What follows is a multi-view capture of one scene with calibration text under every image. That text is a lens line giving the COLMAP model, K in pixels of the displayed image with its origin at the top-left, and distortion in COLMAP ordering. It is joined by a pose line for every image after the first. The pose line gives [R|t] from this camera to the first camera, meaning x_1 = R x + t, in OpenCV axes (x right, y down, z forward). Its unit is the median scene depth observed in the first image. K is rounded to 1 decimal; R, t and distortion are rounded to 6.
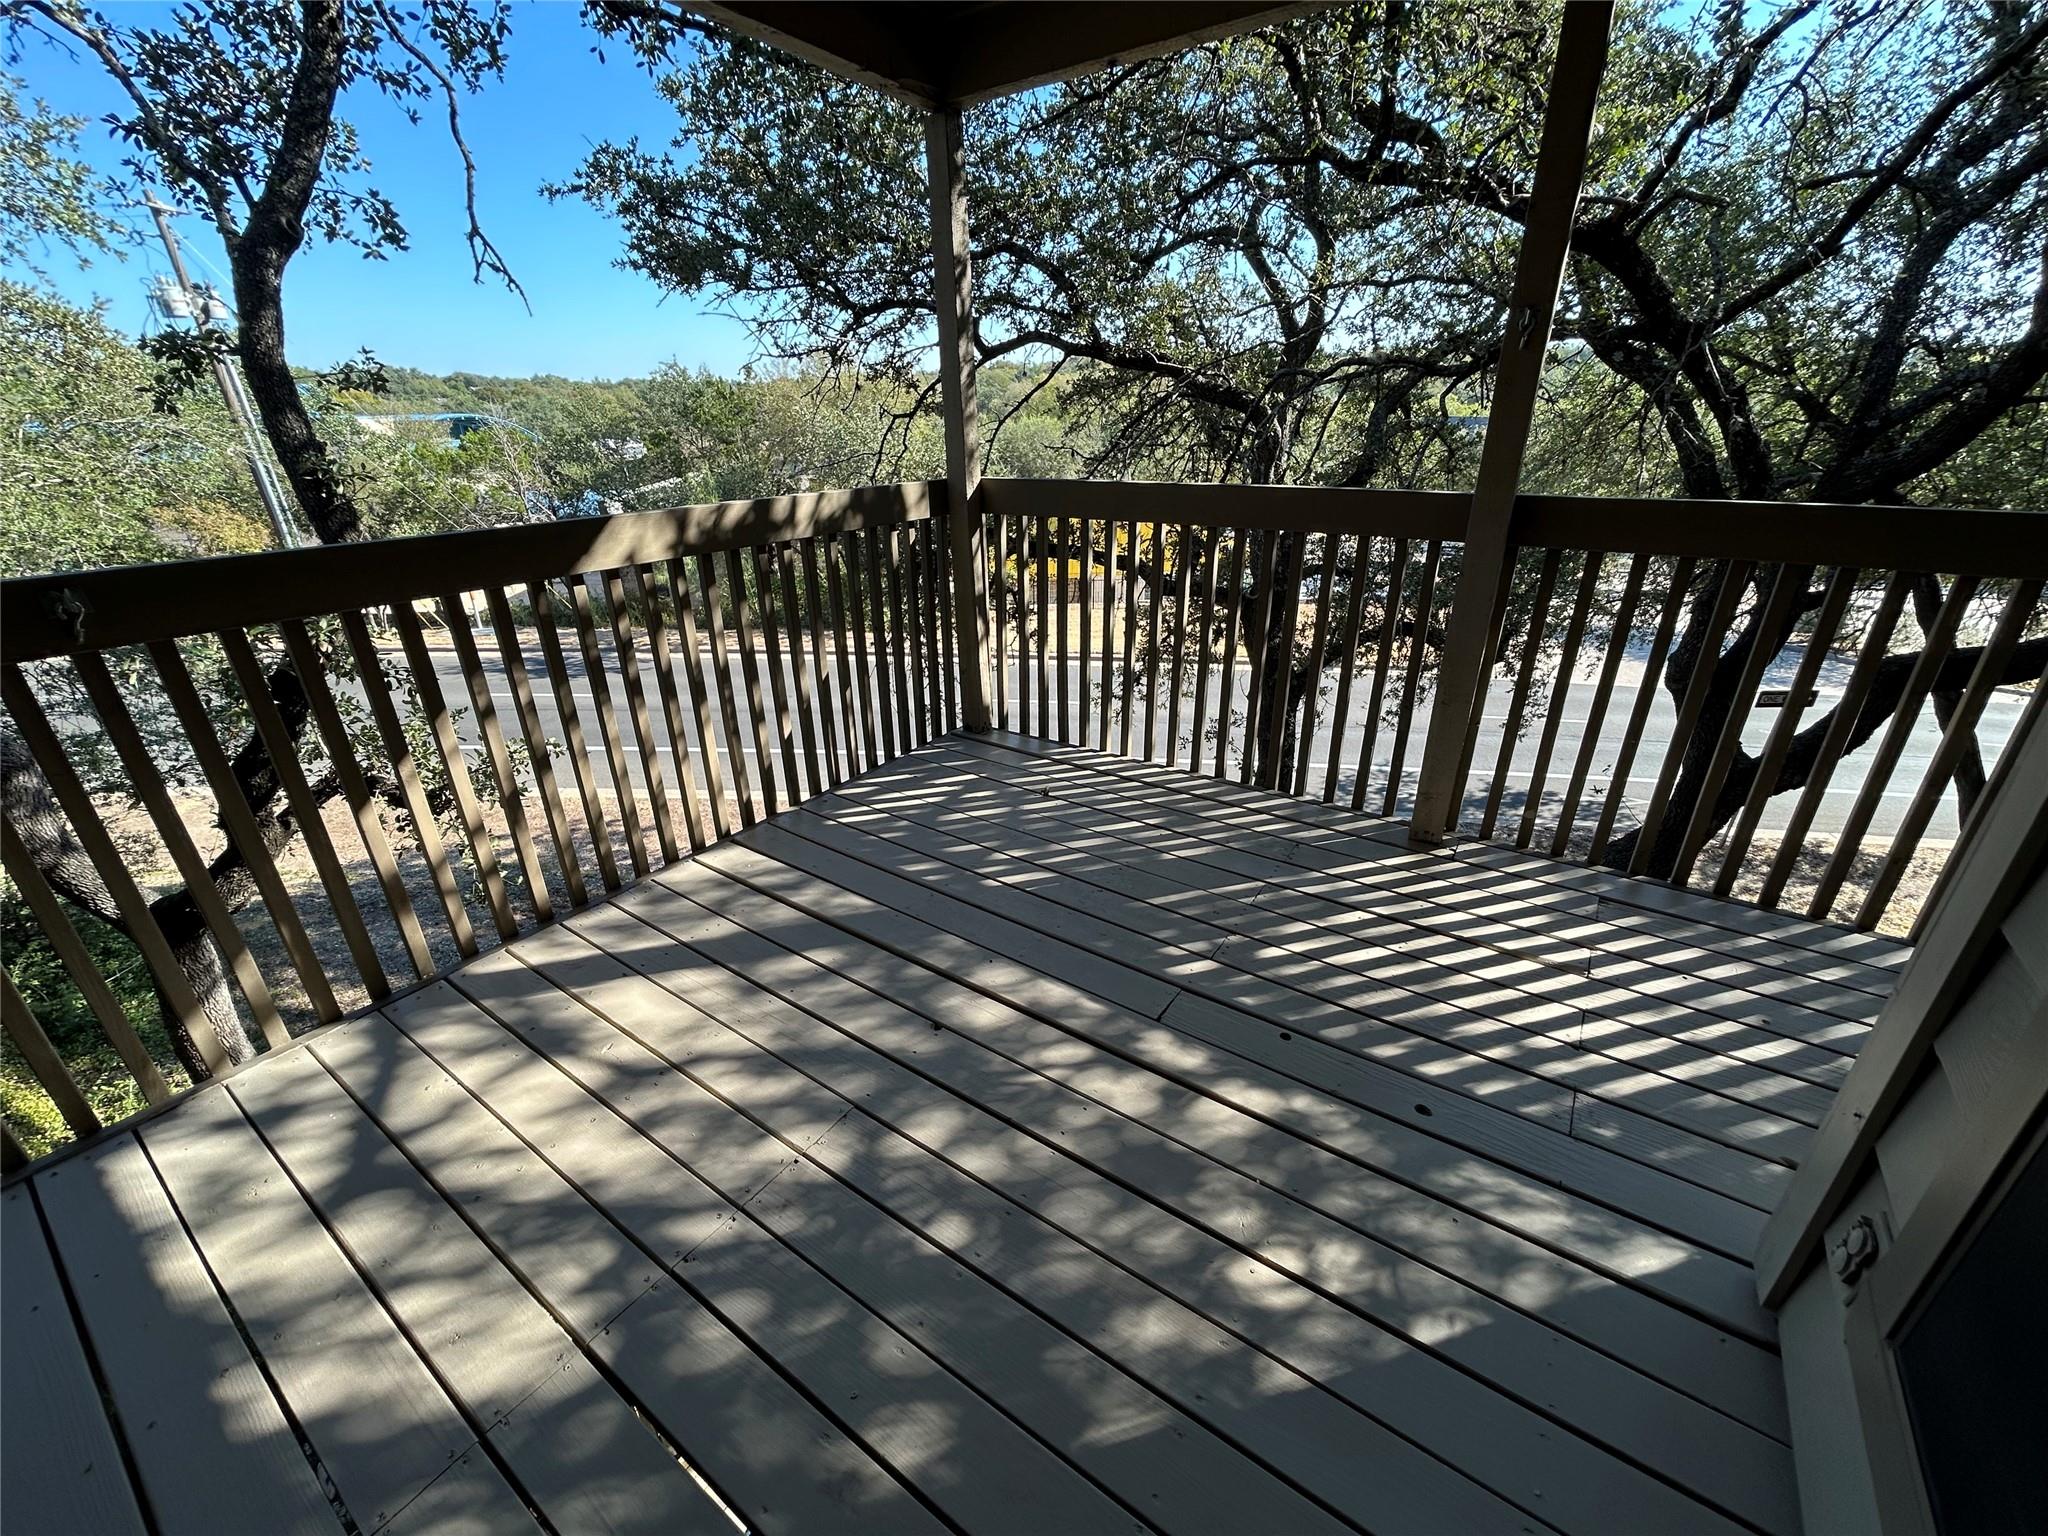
lens RADIAL K [[824.7, 0, 1024.3], [0, 824.7, 765.0], [0, 0, 1]] dist [-0.000227, -0.000167]
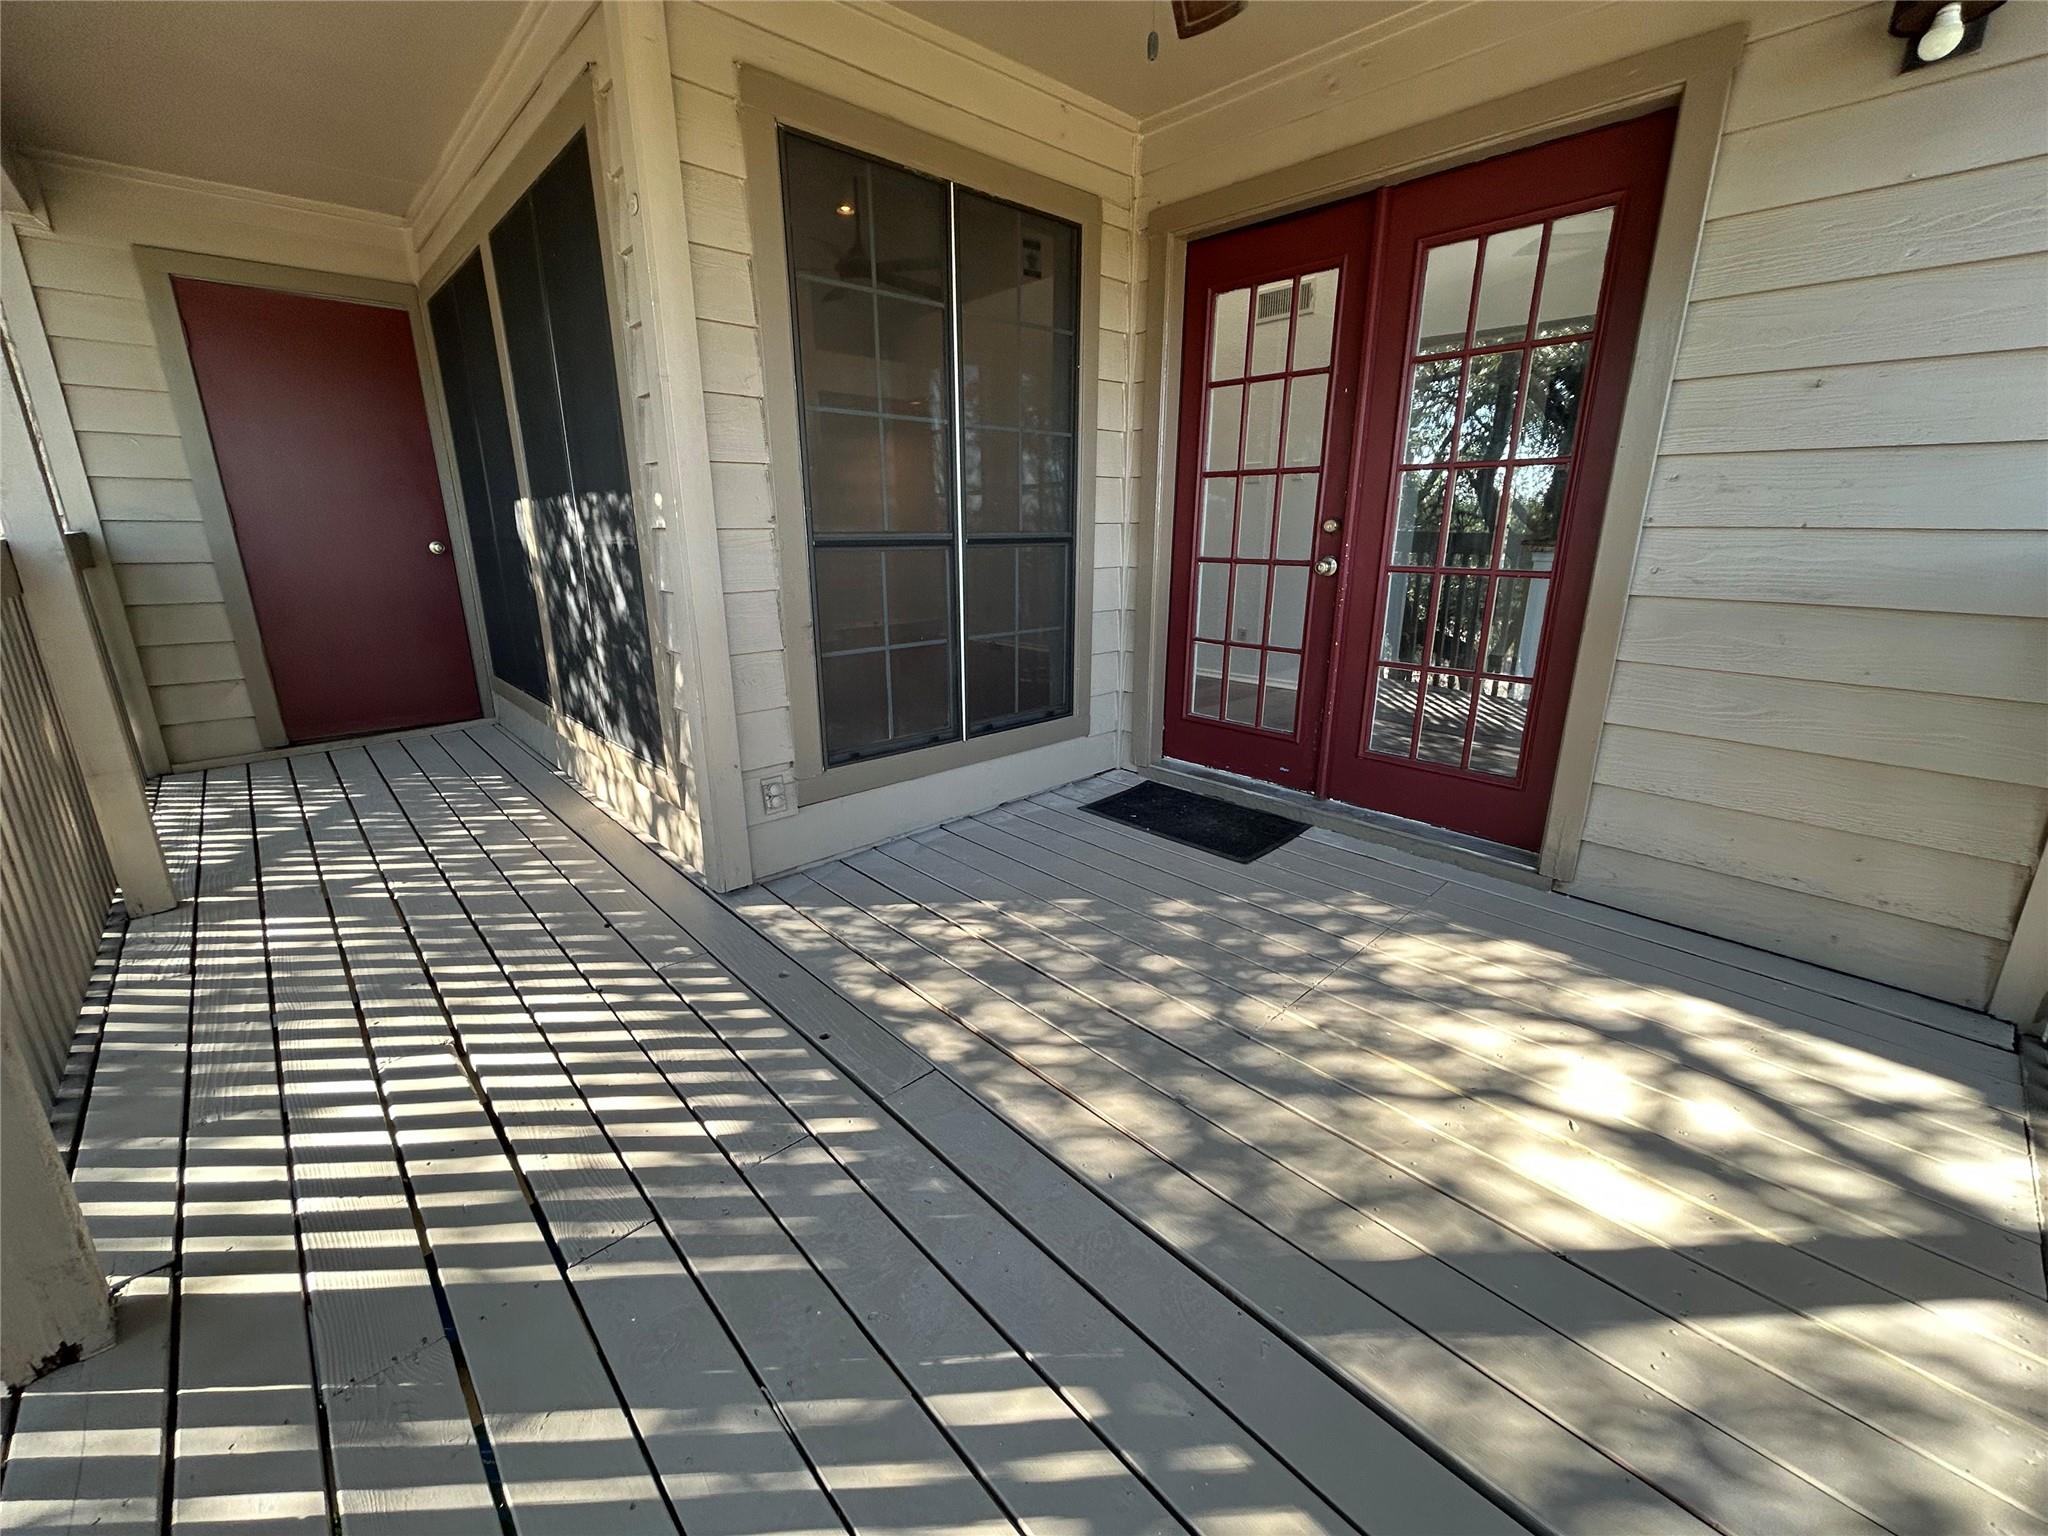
lens RADIAL K [[824.7, 0, 1024.3], [0, 824.7, 765.0], [0, 0, 1]] dist [-0.000227, -0.000167]
pose [[-0.977307, -0.046650, 0.206627, -0.118281], [0.098703, 0.762797, 0.639061, -0.556378], [-0.187427, 0.644953, -0.740882, 1.532882]]
